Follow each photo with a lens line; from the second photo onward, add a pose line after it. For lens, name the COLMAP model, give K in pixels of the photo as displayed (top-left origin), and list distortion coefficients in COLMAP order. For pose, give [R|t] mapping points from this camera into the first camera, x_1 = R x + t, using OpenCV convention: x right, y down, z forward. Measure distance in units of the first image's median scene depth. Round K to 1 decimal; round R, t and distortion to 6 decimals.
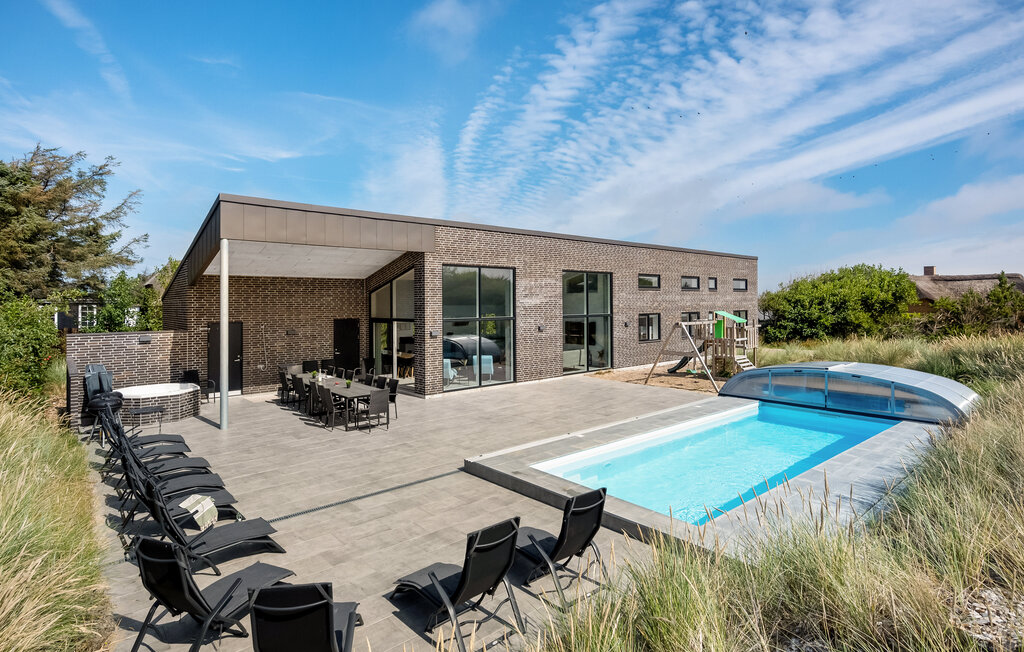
lens RADIAL K [[539.2, 0, 511.3], [0, 539.2, 298.3], [0, 0, 1]] dist [0.022075, 0.000648]
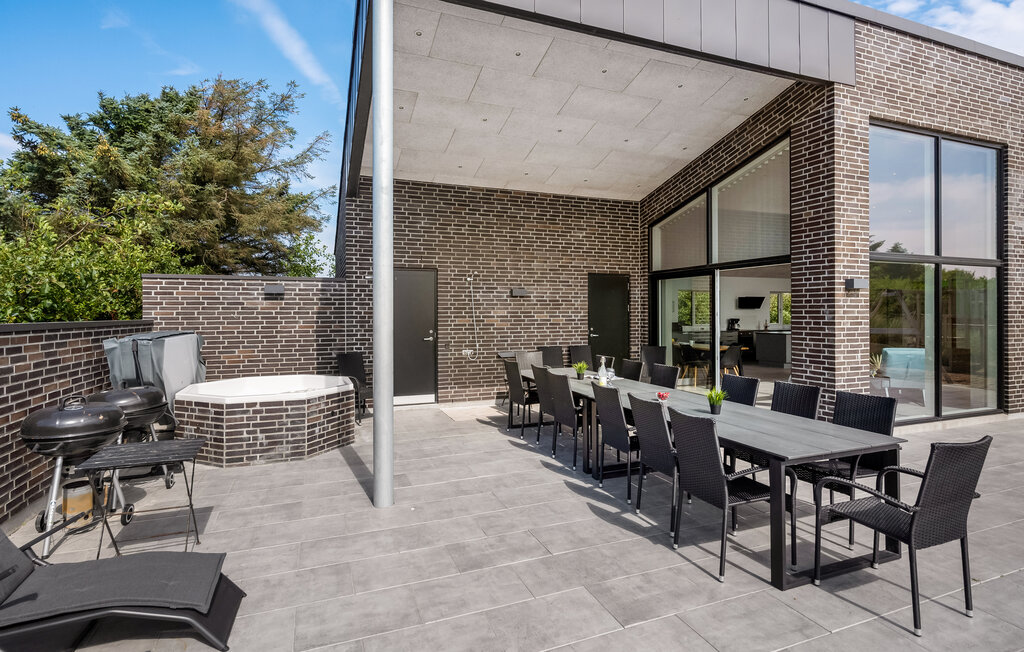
lens RADIAL K [[539.2, 0, 511.3], [0, 539.2, 298.3], [0, 0, 1]] dist [0.022075, 0.000648]
pose [[0.942322, -0.002763, -0.334697, -0.238760], [-0.001727, 0.999912, -0.013116, 0.078203], [0.334704, 0.012938, 0.942234, 0.502201]]
